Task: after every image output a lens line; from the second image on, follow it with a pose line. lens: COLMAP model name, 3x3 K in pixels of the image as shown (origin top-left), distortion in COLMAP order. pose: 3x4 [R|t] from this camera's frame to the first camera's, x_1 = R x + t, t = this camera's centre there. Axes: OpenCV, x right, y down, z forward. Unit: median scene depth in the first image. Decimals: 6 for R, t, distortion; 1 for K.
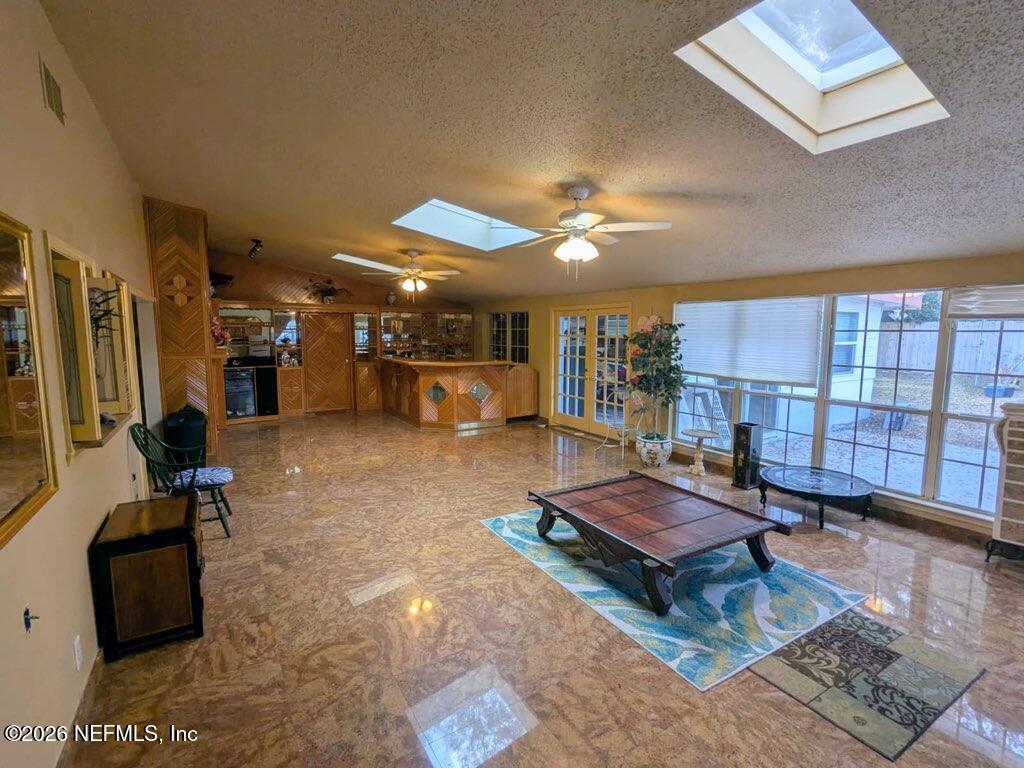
lens RADIAL K [[485.9, 0, 507.9], [0, 485.9, 380.2], [0, 0, 1]] dist [-0.001688, -0.000165]
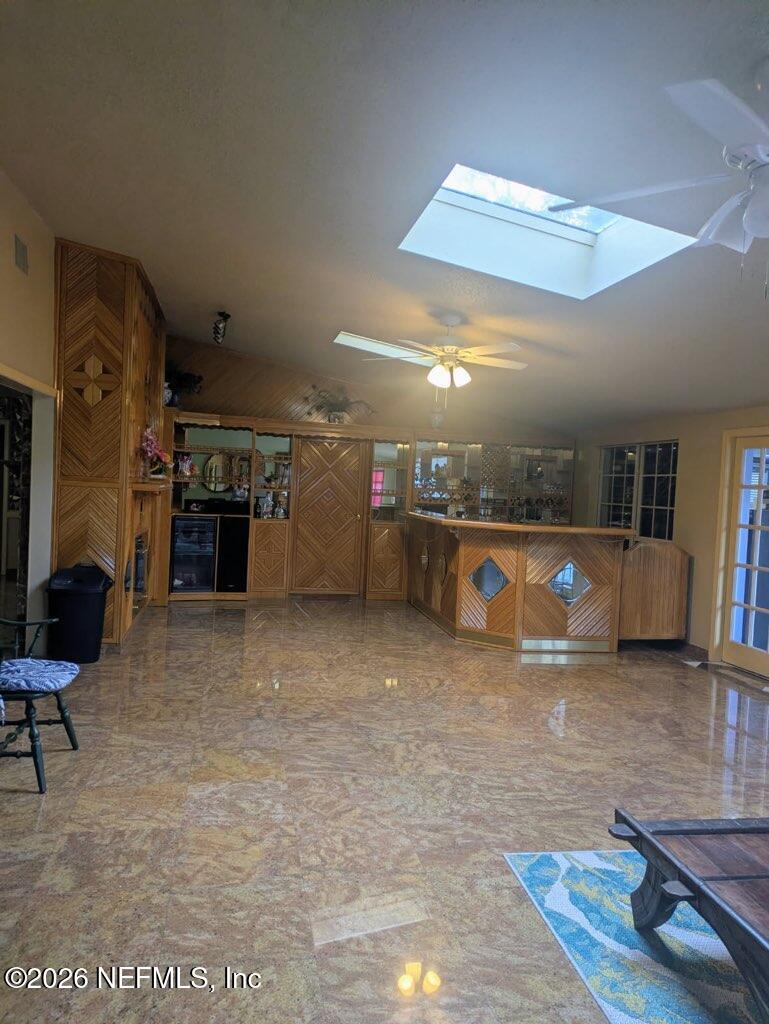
lens RADIAL K [[750.3, 0, 380.9], [0, 750.3, 513.3], [0, 0, 1]] dist [0.053890, -0.028362]
pose [[0.936281, 0.057673, -0.346485, 0.039735], [-0.083846, 0.994609, -0.061015, 0.018276], [0.341098, 0.086179, 0.936069, 0.179237]]
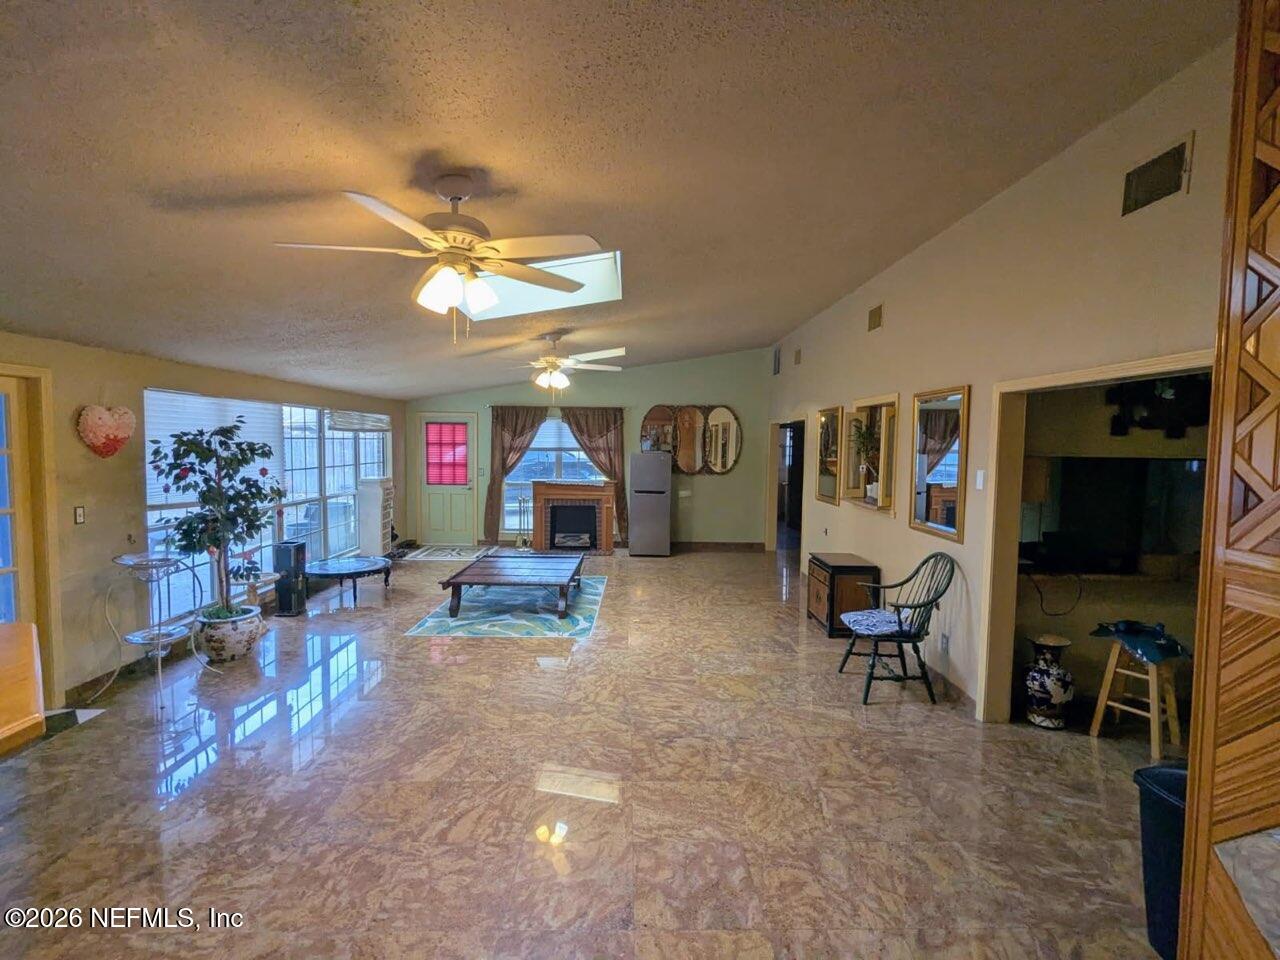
lens RADIAL K [[607.4, 0, 640.0], [0, 607.4, 481.4], [0, 0, 1]] dist [-0.001688, -0.000165]
pose [[-0.865575, -0.041144, 0.499086, -0.480336], [0.041057, 0.987433, 0.152610, -0.130165], [-0.499093, 0.152586, -0.853009, 1.261298]]
